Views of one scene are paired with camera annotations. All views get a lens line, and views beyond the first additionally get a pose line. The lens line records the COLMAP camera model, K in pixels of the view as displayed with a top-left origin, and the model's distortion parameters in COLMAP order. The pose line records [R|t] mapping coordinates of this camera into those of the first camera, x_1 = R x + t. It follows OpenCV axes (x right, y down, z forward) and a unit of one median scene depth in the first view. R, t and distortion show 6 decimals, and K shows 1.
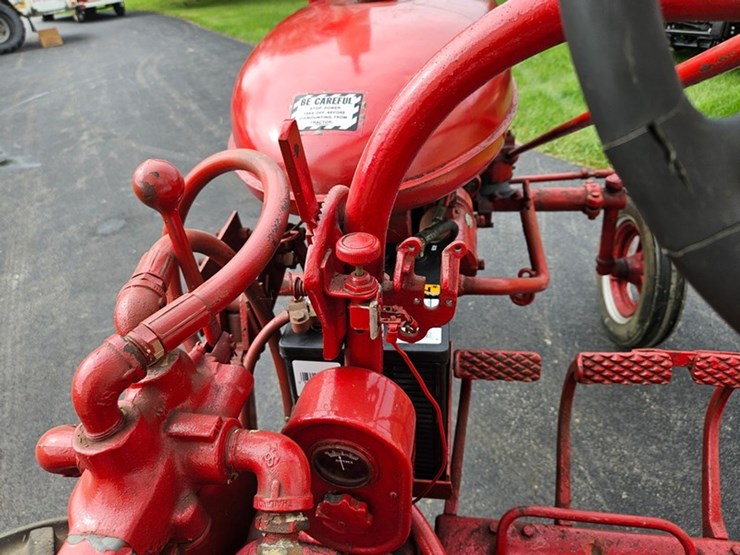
lens RADIAL K [[498.6, 0, 359.5], [0, 498.6, 272.8], [0, 0, 1]] dist [0.068748, -0.057575]
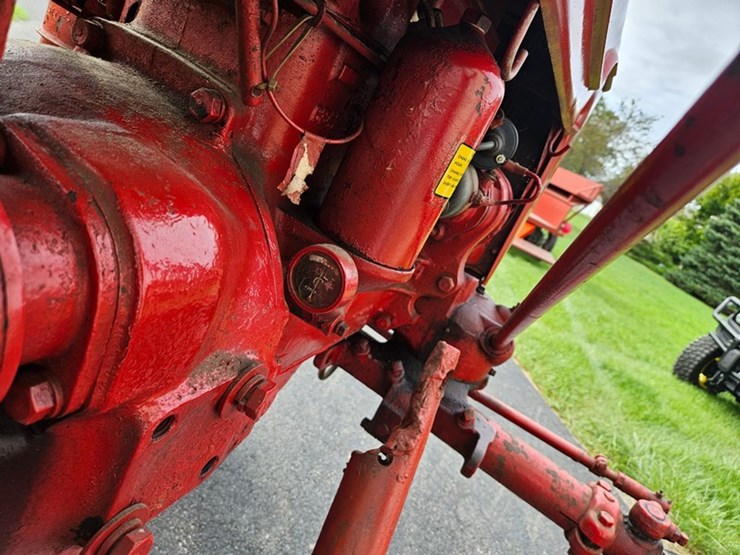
lens RADIAL K [[498.6, 0, 377.7], [0, 498.6, 273.0], [0, 0, 1]] dist [0.068748, -0.057575]
pose [[0.815215, 0.574098, -0.076390, 0.198857], [-0.571466, 0.775936, -0.267113, -0.085091], [-0.094075, 0.261409, 0.960633, 0.508276]]
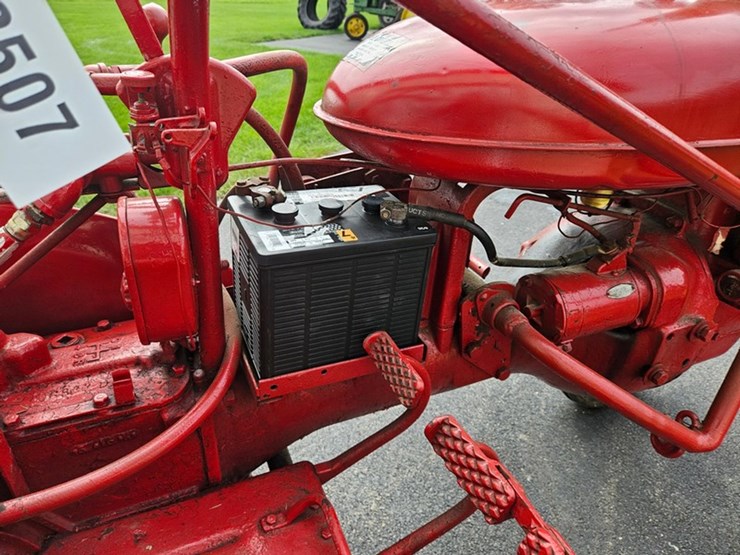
lens RADIAL K [[498.6, 0, 362.4], [0, 498.6, 272.5], [0, 0, 1]] dist [0.068748, -0.057575]
pose [[0.528674, 0.521441, -0.669778, 0.301817], [-0.533506, 0.817853, 0.215611, -0.048938], [0.660209, 0.243343, 0.710569, 0.107283]]
